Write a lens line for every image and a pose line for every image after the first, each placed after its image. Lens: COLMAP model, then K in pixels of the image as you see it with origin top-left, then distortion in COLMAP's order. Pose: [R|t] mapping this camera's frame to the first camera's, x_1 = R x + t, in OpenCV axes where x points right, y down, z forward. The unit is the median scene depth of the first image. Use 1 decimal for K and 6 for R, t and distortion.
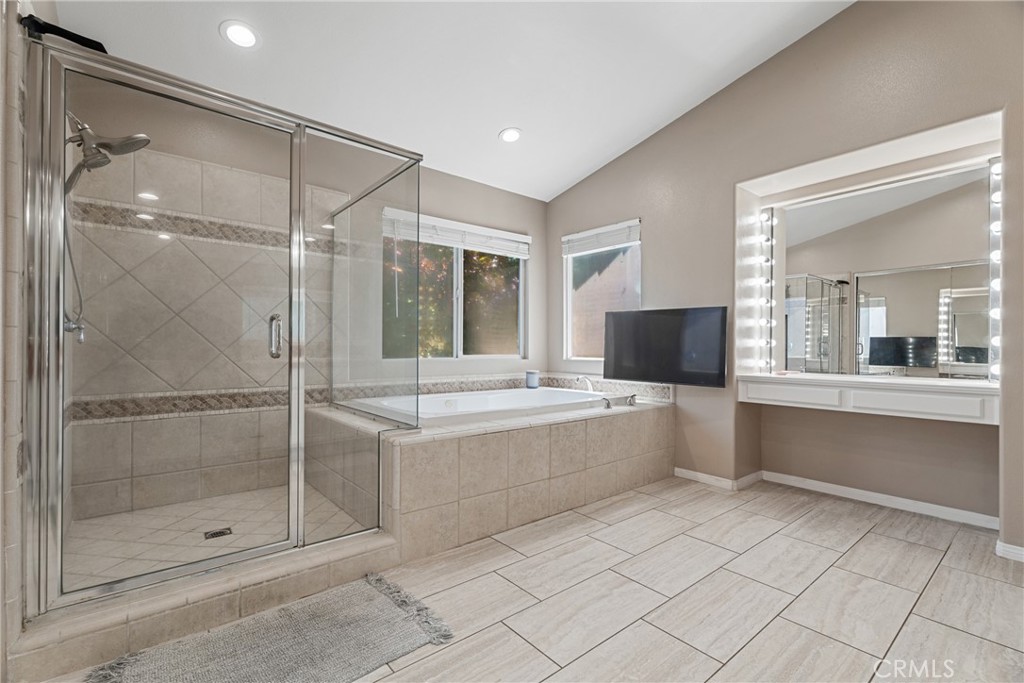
lens RADIAL K [[458.8, 0, 513.5], [0, 458.8, 348.0], [0, 0, 1]] dist [-0.002335, 0.001093]
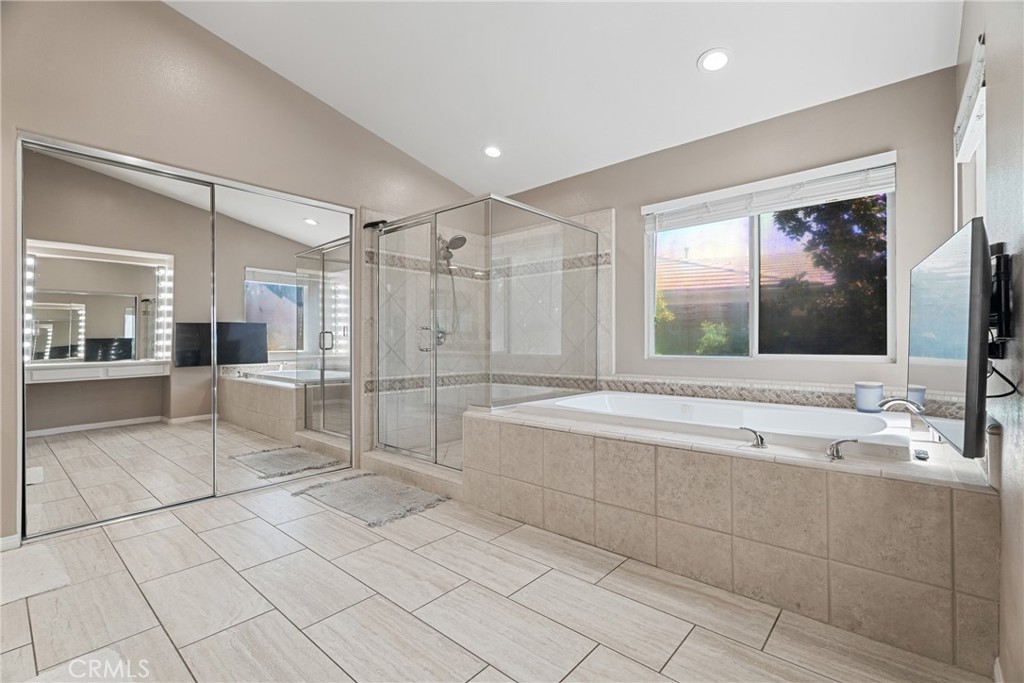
lens RADIAL K [[458.8, 0, 507.0], [0, 458.8, 340.4], [0, 0, 1]] dist [-0.002335, 0.001093]
pose [[0.146877, -0.012930, -0.989070, 0.910249], [0.002253, 0.999916, -0.012738, 0.003134], [0.989152, -0.000357, 0.146894, 0.740075]]
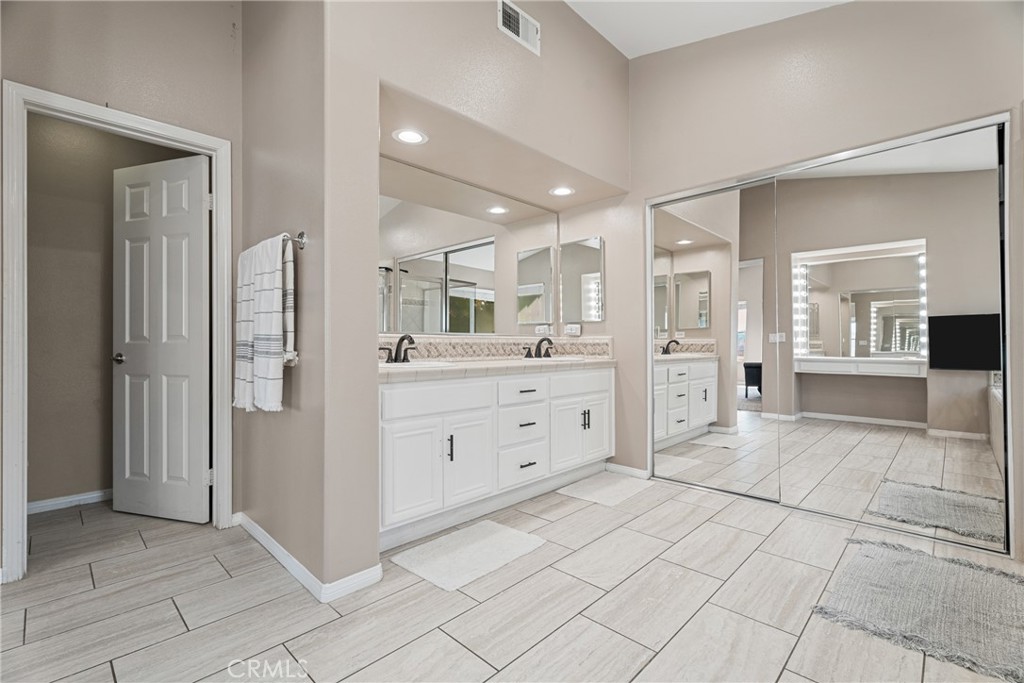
lens RADIAL K [[458.8, 0, 503.9], [0, 458.8, 343.3], [0, 0, 1]] dist [-0.002335, 0.001093]
pose [[-0.996372, -0.005031, -0.084961, 0.417101], [-0.005051, 0.999987, 0.000018, 0.004548], [0.084959, 0.000447, -0.996384, 1.189889]]
